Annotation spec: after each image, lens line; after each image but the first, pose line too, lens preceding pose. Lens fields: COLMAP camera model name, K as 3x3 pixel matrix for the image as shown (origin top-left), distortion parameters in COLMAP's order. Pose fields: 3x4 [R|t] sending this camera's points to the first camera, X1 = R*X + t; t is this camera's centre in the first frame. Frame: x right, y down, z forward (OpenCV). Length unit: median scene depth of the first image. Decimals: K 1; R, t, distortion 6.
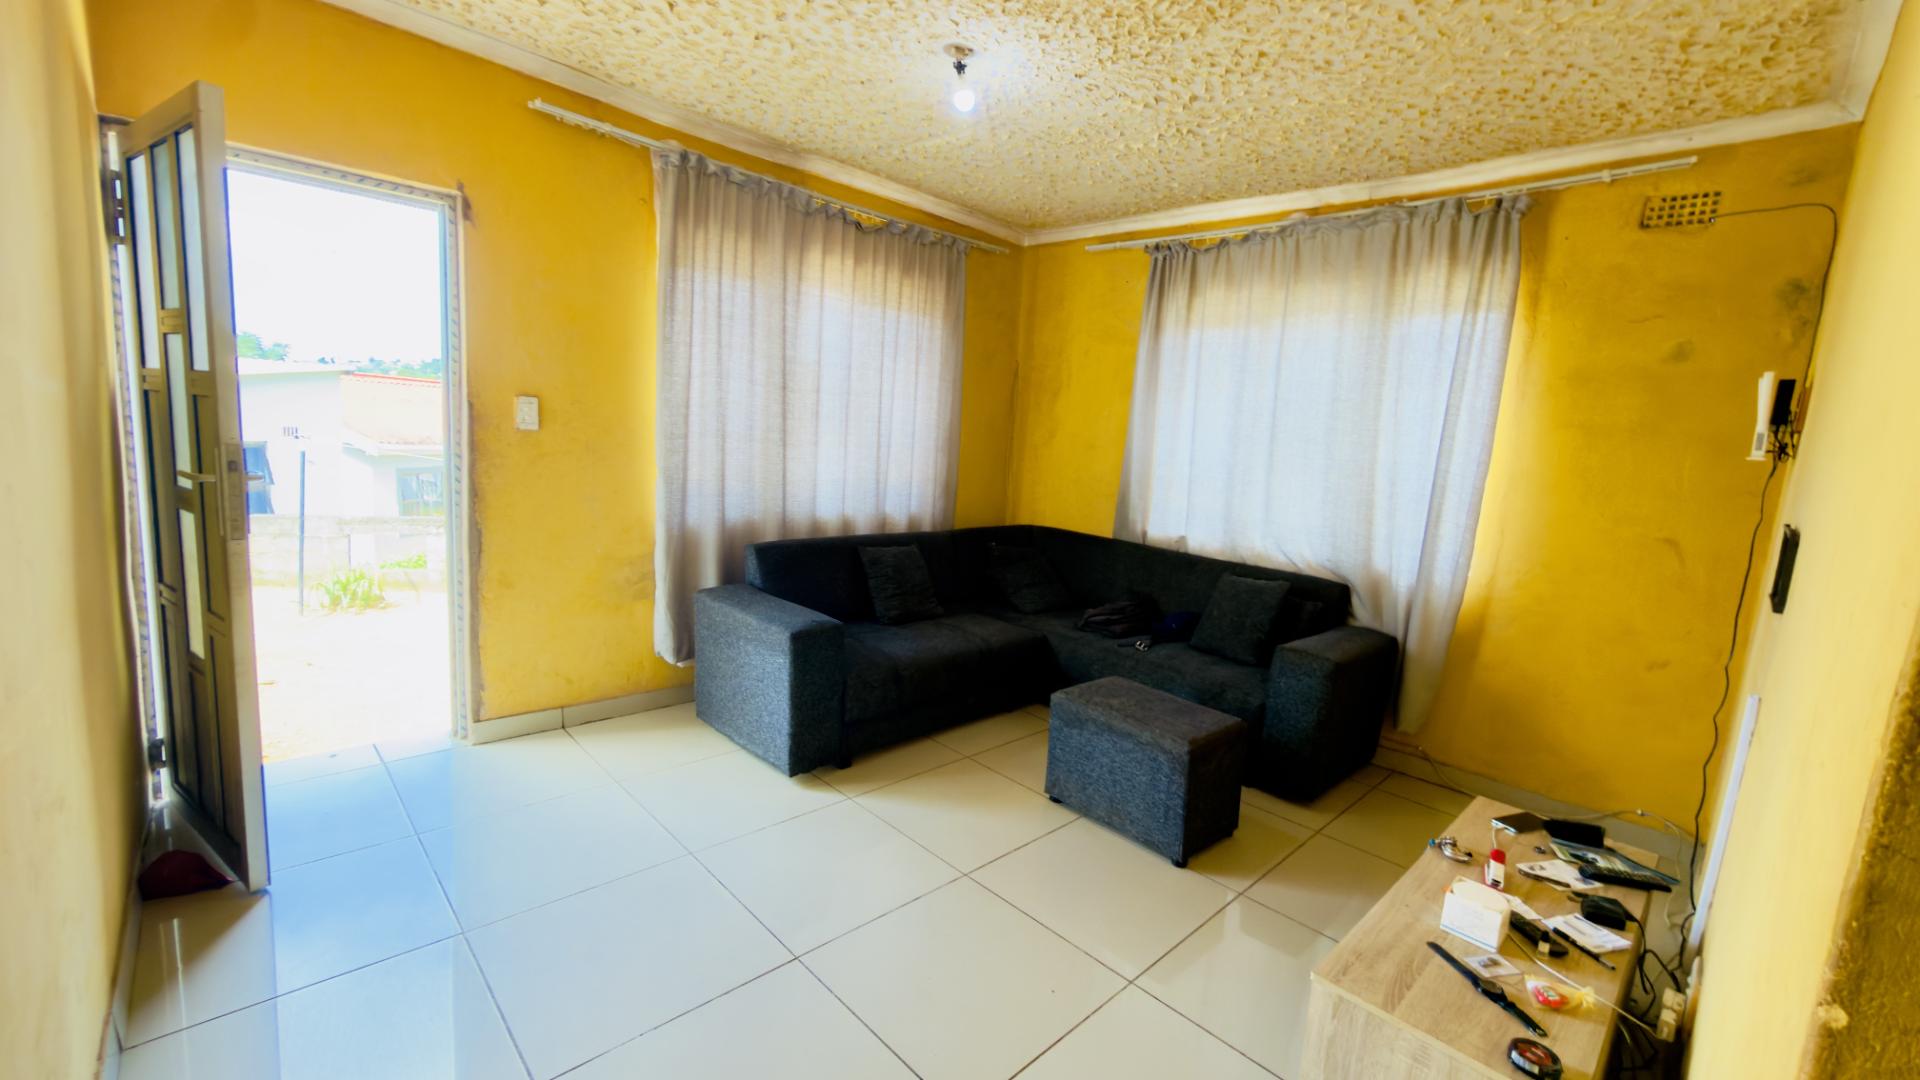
lens RADIAL K [[769.0, 0, 962.0], [0, 769.0, 539.5], [0, 0, 1]] dist [-0.002481, 0.000218]
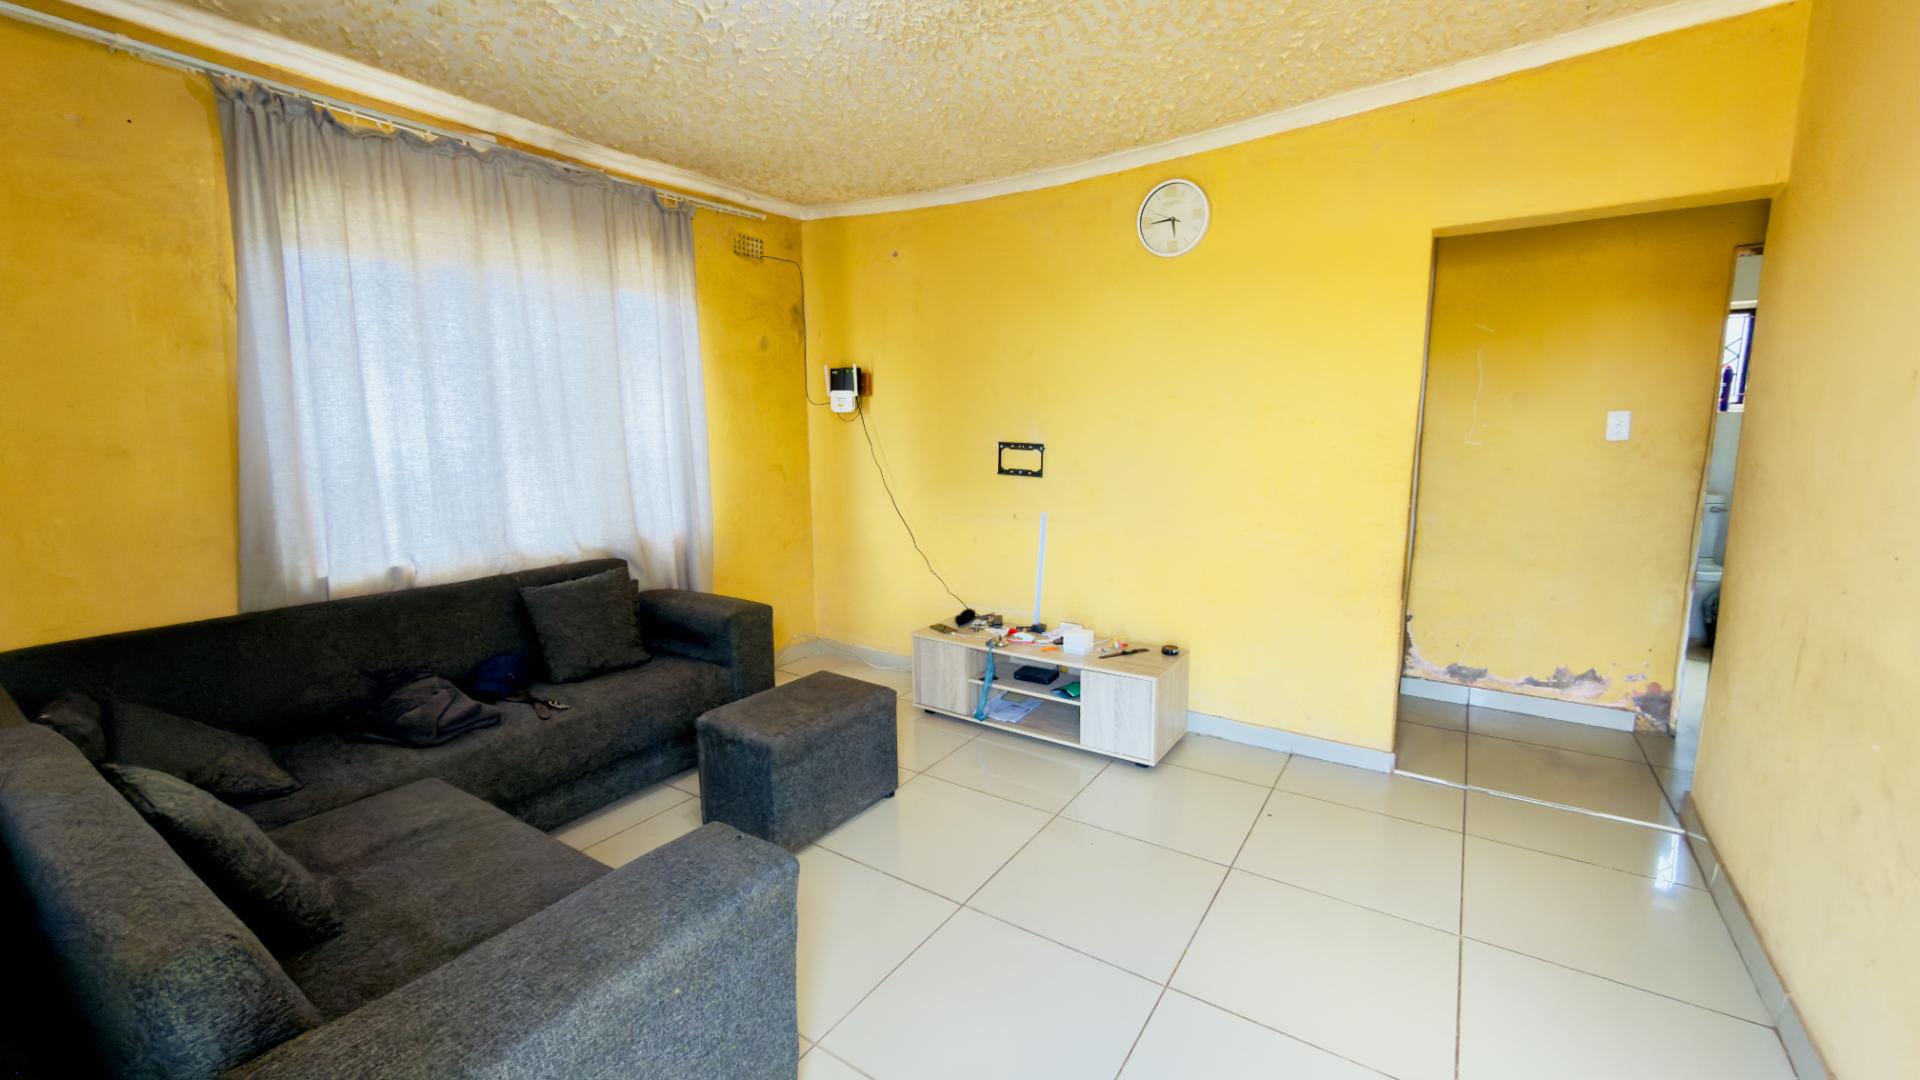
lens RADIAL K [[769.0, 0, 962.0], [0, 769.0, 539.5], [0, 0, 1]] dist [-0.002481, 0.000218]
pose [[-0.221046, -0.217526, 0.950695, -0.581561], [0.128941, 0.959733, 0.249574, -0.167287], [-0.966702, 0.177751, -0.184097, 0.808029]]
